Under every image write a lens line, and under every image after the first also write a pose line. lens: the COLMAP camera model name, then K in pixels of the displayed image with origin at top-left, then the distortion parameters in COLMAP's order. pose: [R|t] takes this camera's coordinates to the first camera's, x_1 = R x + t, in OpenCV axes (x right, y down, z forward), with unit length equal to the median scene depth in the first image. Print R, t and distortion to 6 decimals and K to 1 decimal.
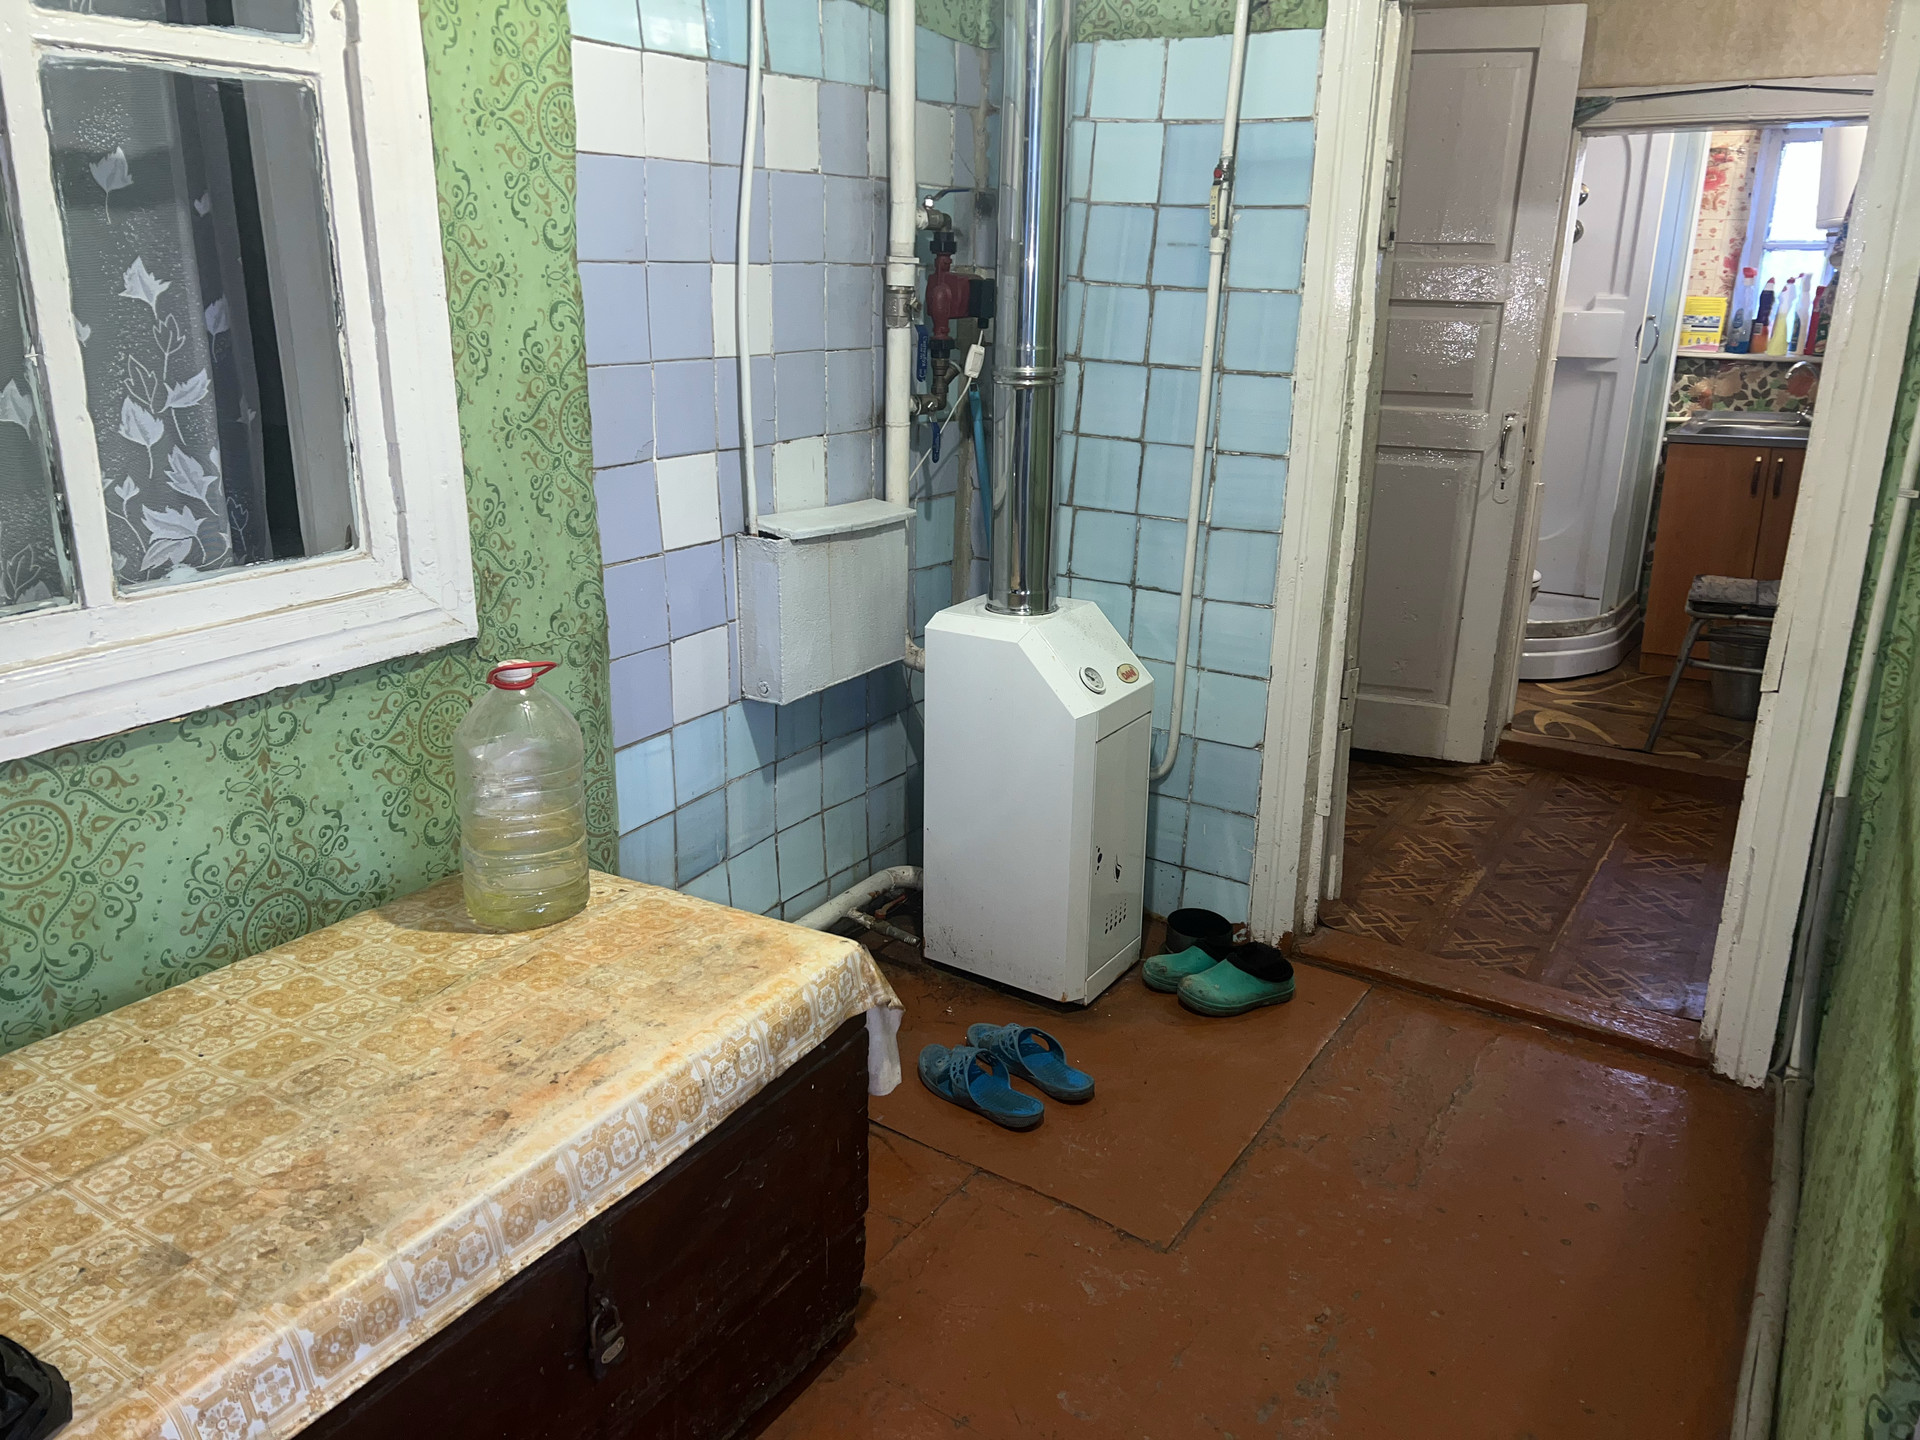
lens RADIAL K [[1419.3, 0, 951.0], [0, 1419.3, 717.4], [0, 0, 1]] dist [0.014784, -0.021414]
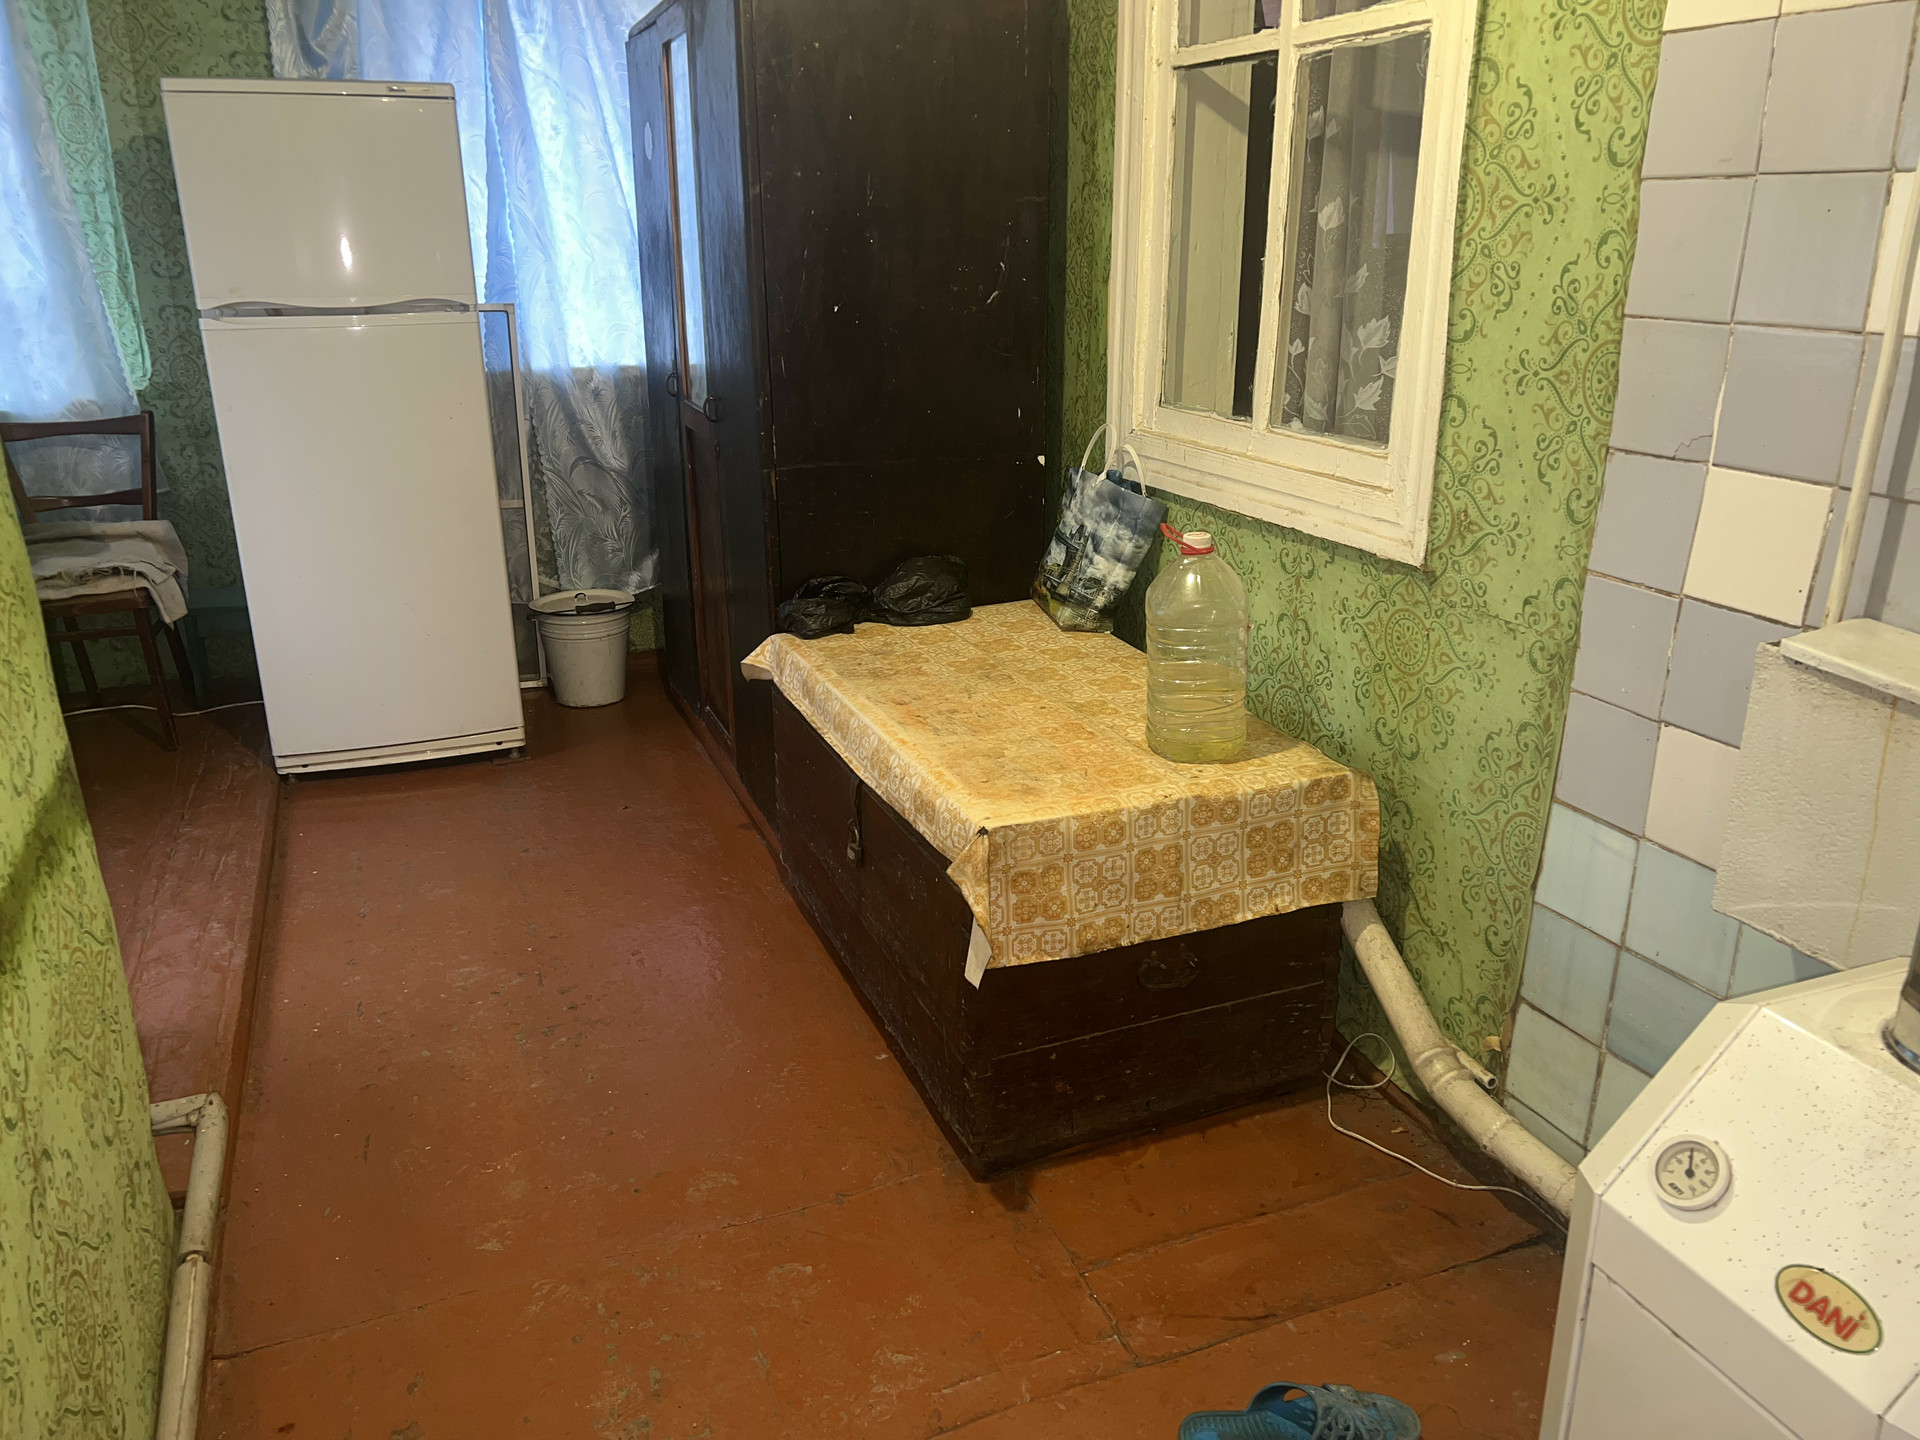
lens RADIAL K [[1419.3, 0, 946.2], [0, 1419.3, 722.8], [0, 0, 1]] dist [0.014784, -0.021414]
pose [[-0.590046, 0.261370, -0.763892, 0.650127], [-0.243923, 0.844225, 0.477268, -0.357015], [0.769641, 0.467942, -0.434378, 1.214363]]
